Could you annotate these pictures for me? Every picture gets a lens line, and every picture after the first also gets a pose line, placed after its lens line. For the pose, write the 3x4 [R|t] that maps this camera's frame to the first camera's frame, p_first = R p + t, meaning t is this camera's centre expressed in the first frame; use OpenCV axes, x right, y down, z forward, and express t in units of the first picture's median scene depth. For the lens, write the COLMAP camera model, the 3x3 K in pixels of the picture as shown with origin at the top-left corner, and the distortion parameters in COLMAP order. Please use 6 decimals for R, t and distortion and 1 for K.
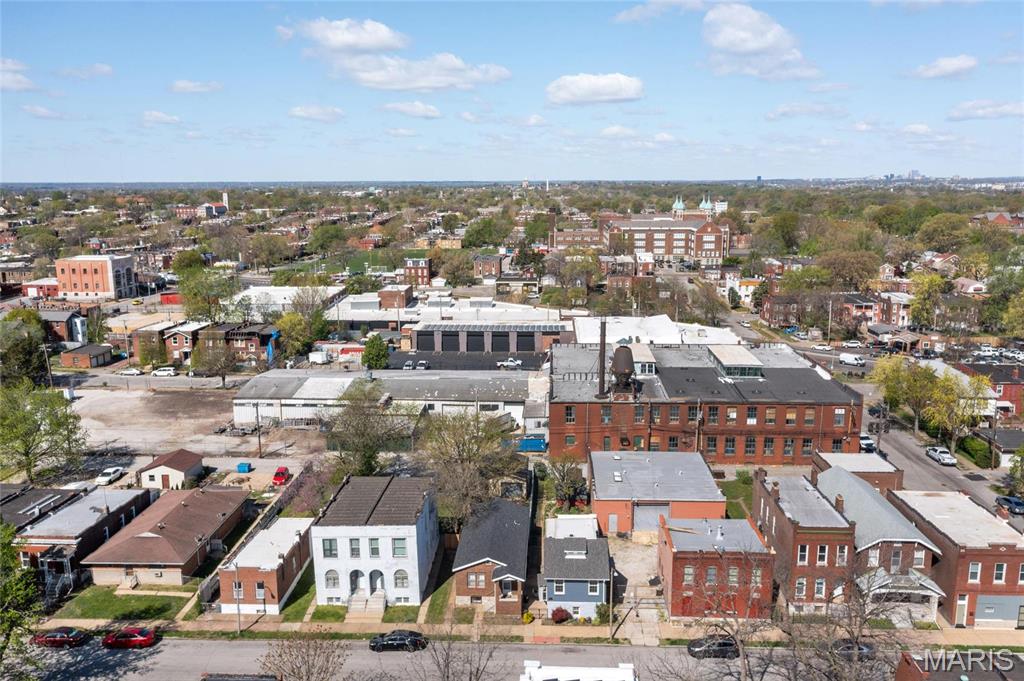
lens RADIAL K [[826.1, 0, 512.0], [0, 826.1, 340.5], [0, 0, 1]] dist [0.008454, 0.013414]
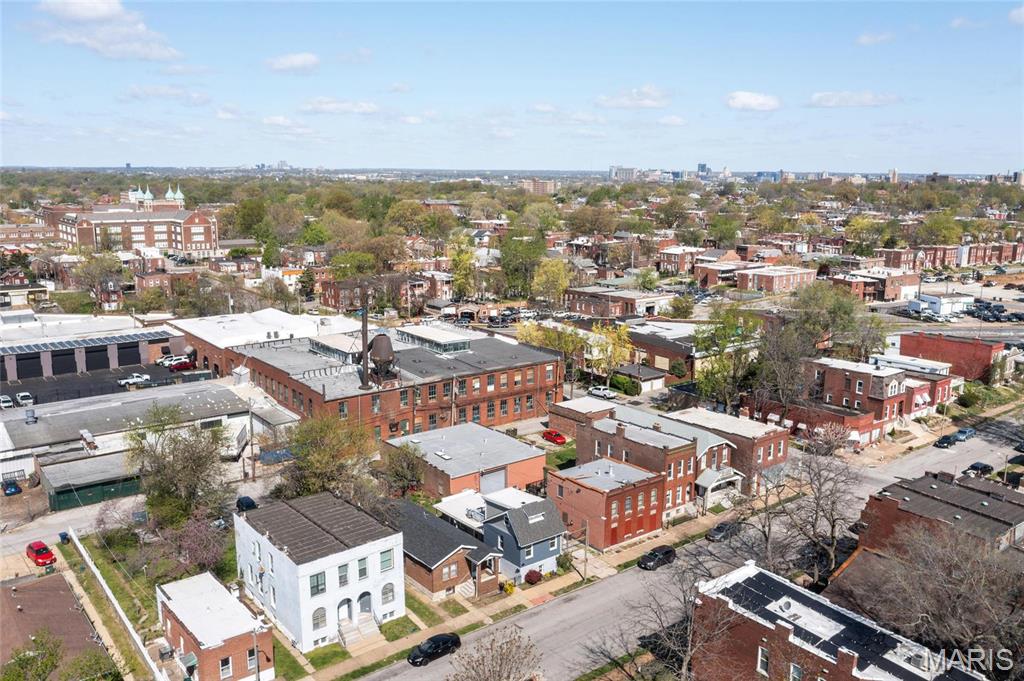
lens RADIAL K [[845.4, 0, 512.0], [0, 845.4, 340.5], [0, 0, 1]] dist [0.006267, 0.004215]
pose [[0.754039, -0.119265, 0.645911, -0.415344], [0.113370, 0.992250, 0.050868, -0.020501], [-0.646972, 0.034871, 0.761716, 0.110868]]
